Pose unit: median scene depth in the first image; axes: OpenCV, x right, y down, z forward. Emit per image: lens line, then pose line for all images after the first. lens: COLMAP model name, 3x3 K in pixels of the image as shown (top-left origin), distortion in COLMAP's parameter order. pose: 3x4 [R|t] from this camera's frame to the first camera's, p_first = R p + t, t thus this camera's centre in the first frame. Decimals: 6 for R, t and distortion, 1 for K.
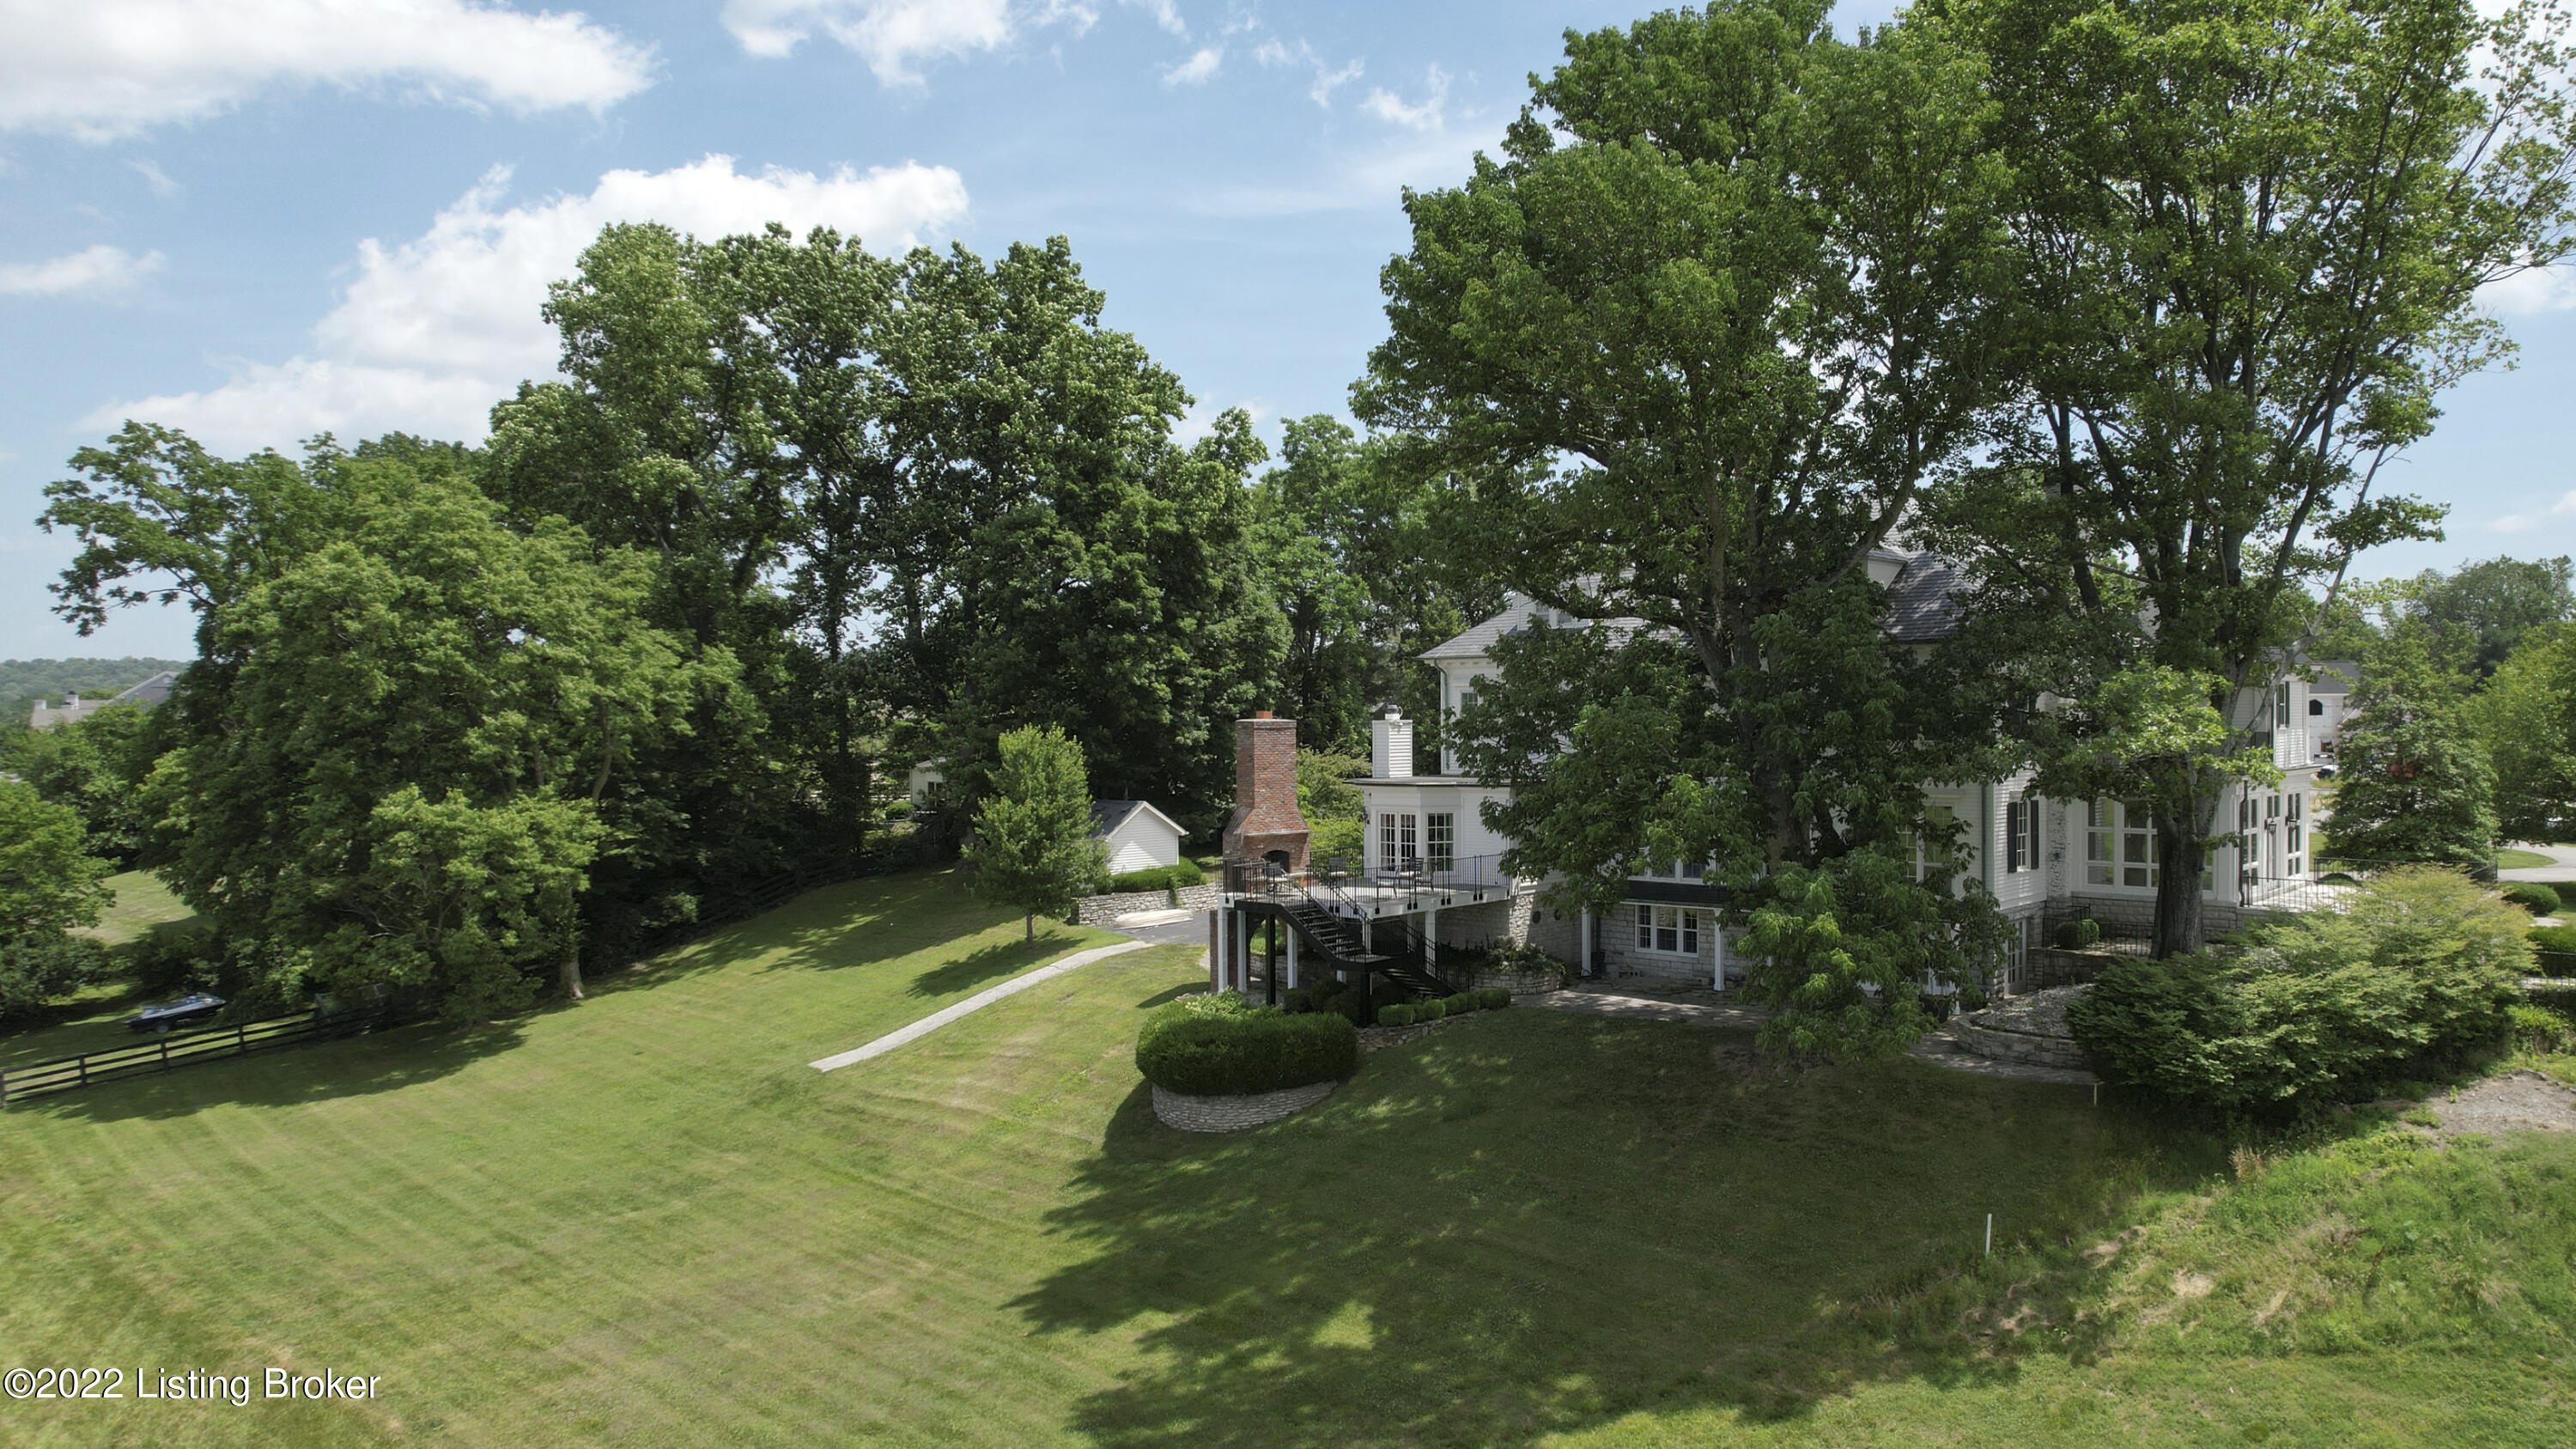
lens RADIAL K [[1608.7, 0, 1288.0], [0, 1608.7, 724.5], [0, 0, 1]] dist [-0.002917, 0.001538]
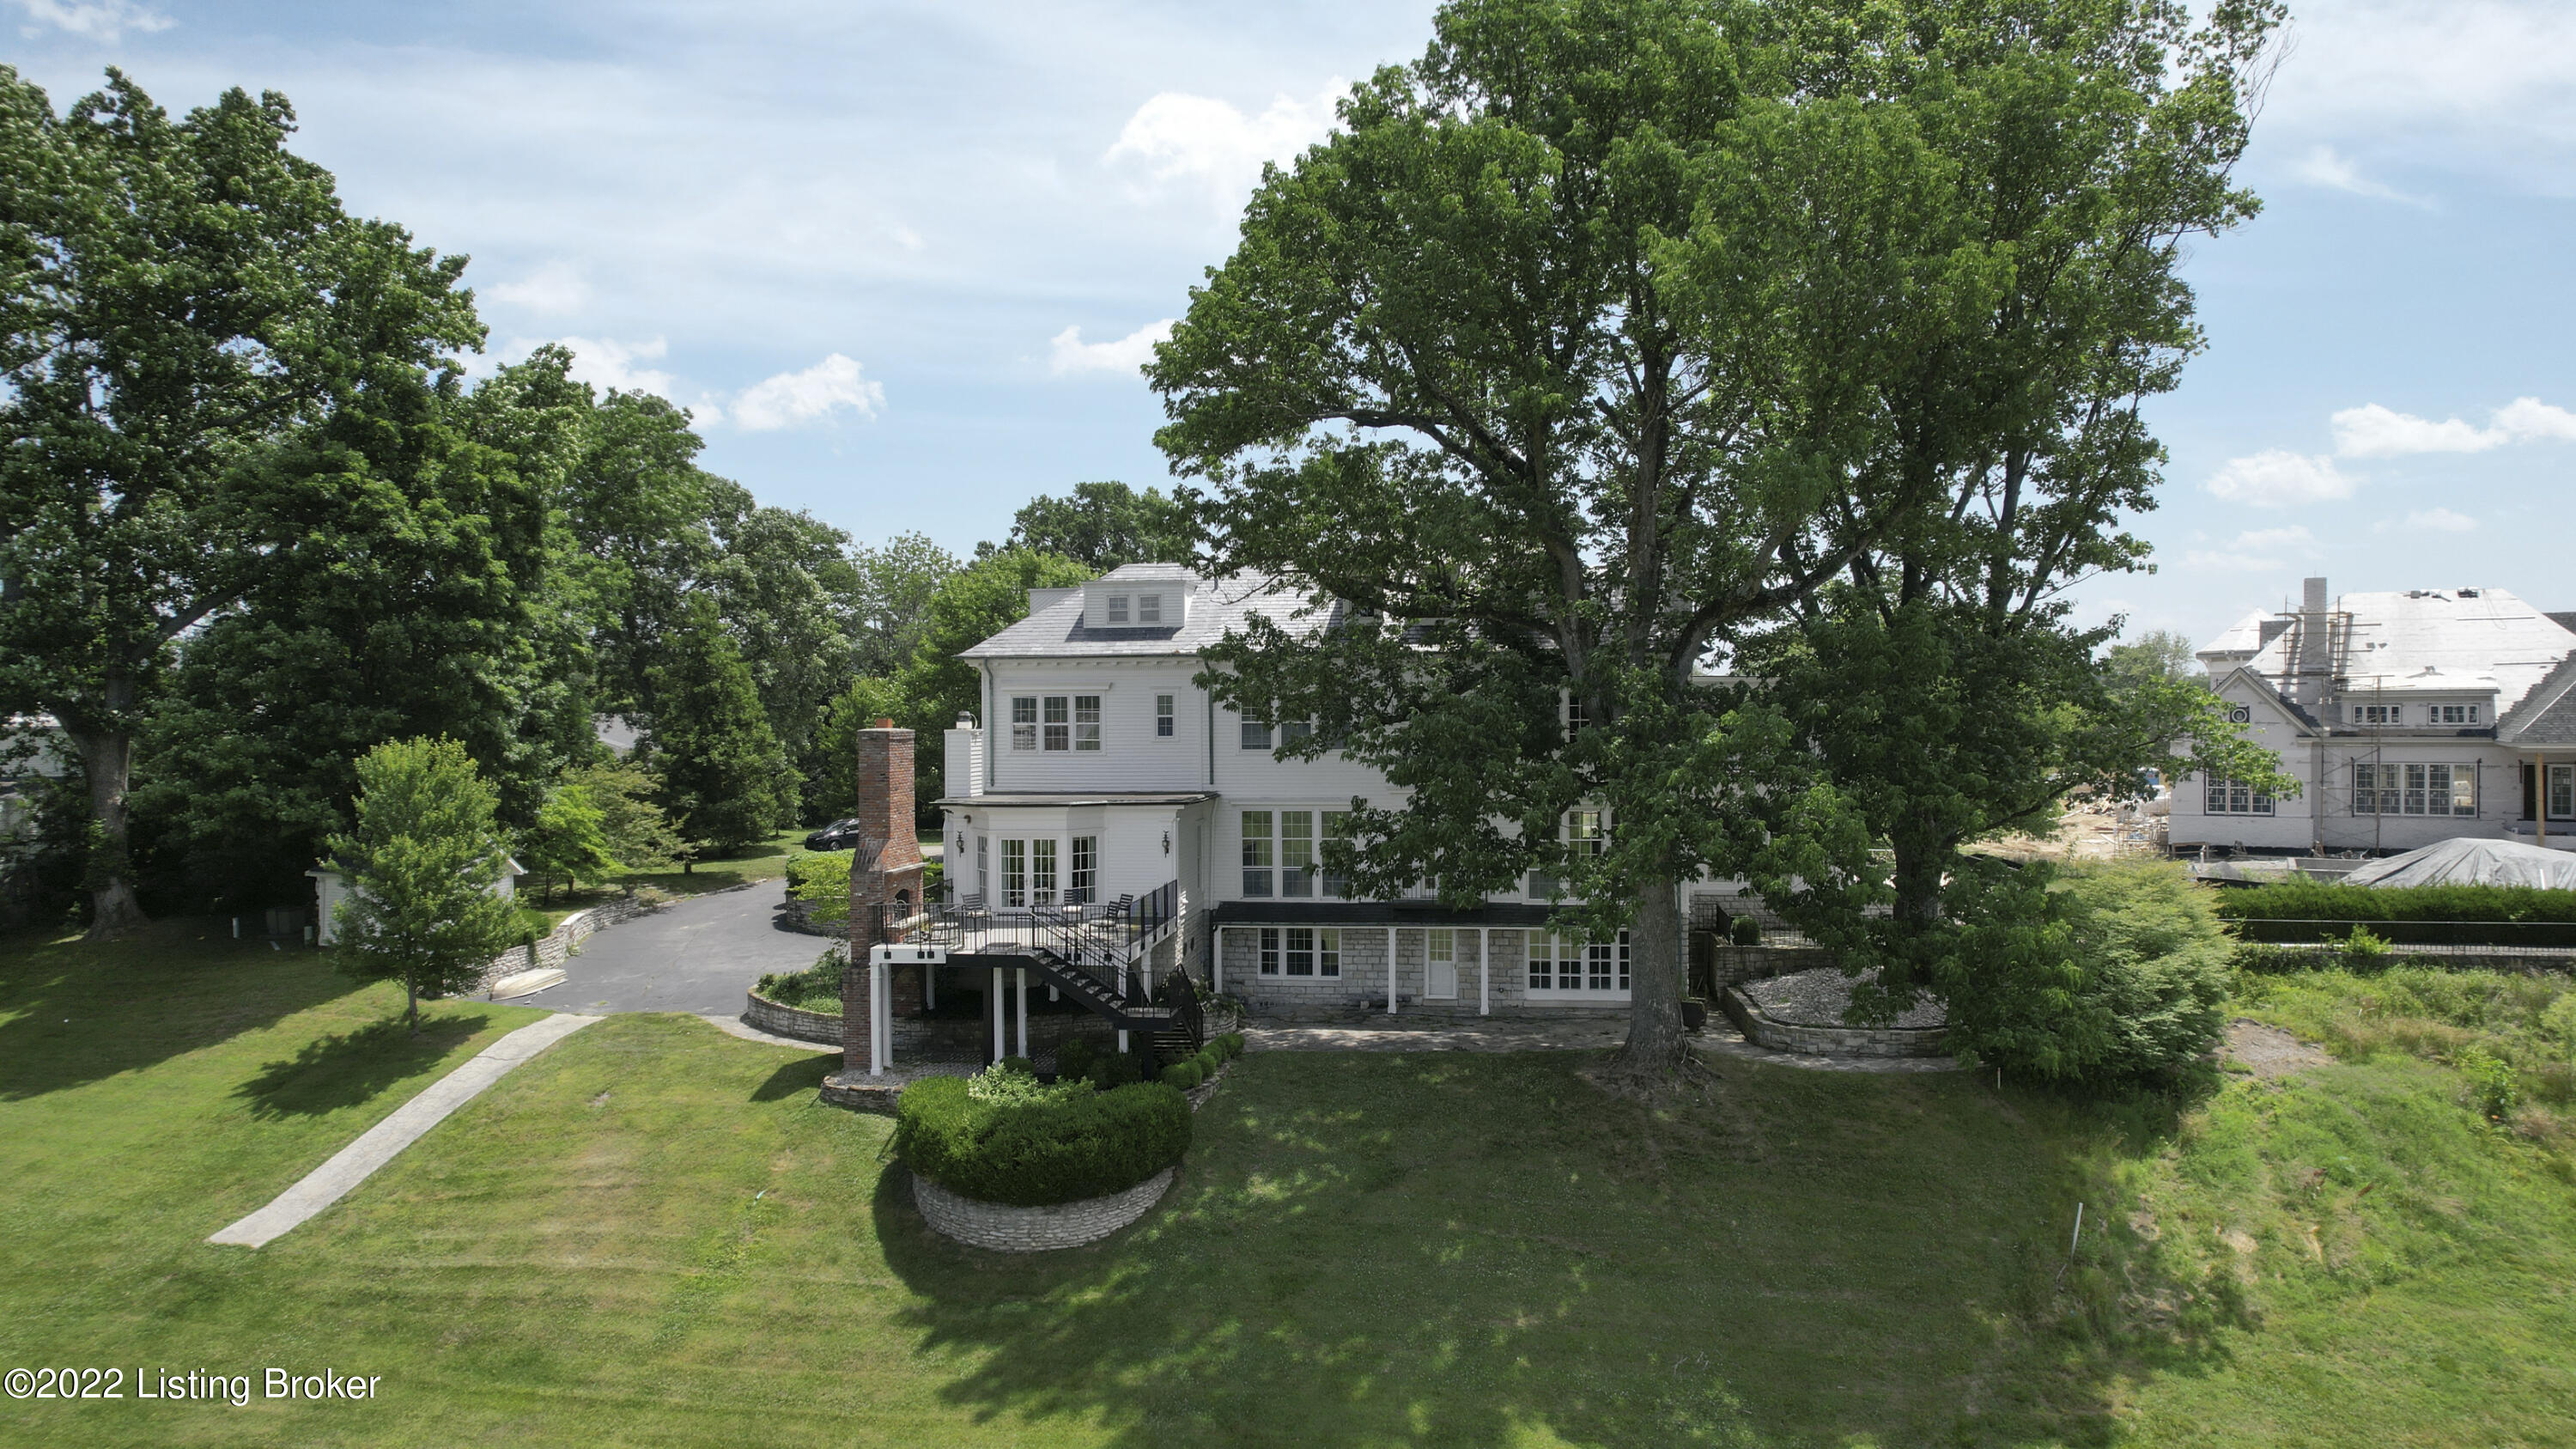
lens RADIAL K [[1698.9, 0, 1296.4], [0, 1698.9, 720.6], [0, 0, 1]] dist [-0.074110, 0.082989]
pose [[0.857898, -0.001407, 0.513818, -0.280600], [0.004191, 0.999982, -0.004259, -0.002695], [-0.513802, 0.005807, 0.857889, 0.167995]]
